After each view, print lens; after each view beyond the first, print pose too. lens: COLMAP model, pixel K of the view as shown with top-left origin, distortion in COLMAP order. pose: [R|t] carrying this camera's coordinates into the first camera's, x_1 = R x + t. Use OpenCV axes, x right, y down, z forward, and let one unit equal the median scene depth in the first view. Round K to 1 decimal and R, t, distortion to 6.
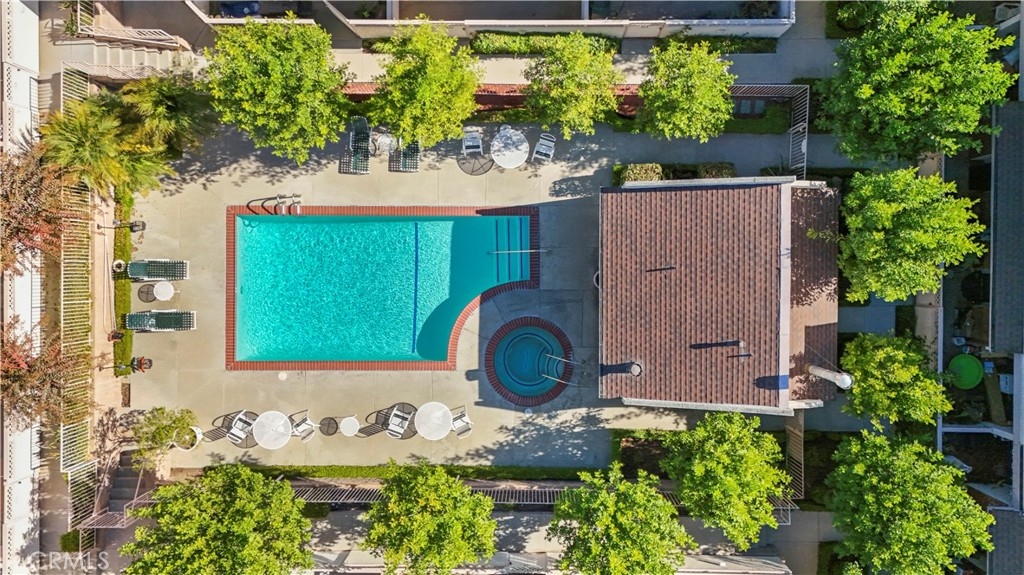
lens RADIAL K [[713.0, 0, 509.1], [0, 713.0, 273.8], [0, 0, 1]] dist [0.040432, -0.003171]
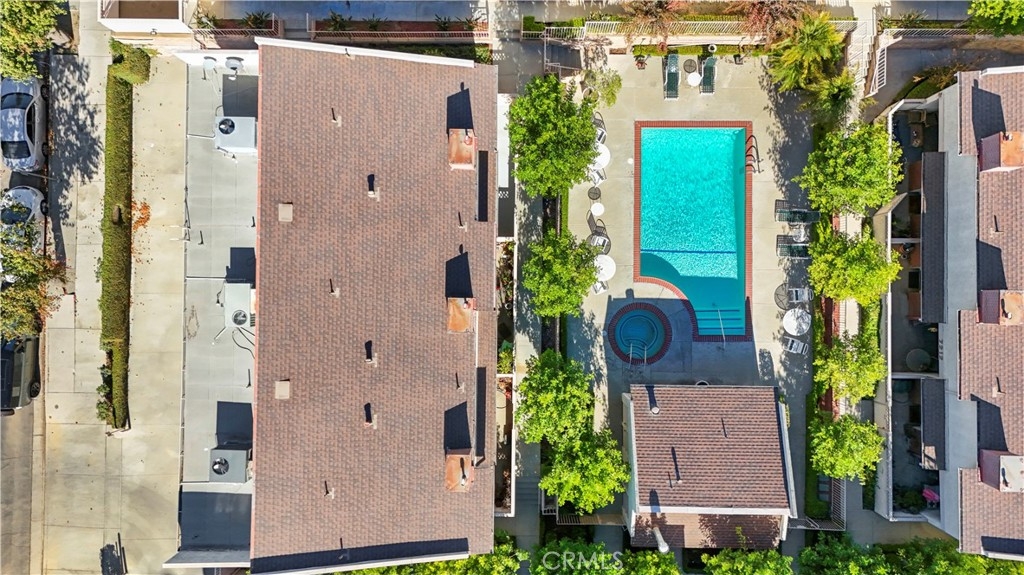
lens RADIAL K [[713.0, 0, 509.1], [0, 713.0, 273.8], [0, 0, 1]] dist [0.040432, -0.003171]
pose [[0.000276, 0.999989, 0.004746, -0.100144], [-0.999968, 0.000238, 0.008048, 0.378588], [0.008047, -0.004748, 0.999956, -0.427951]]
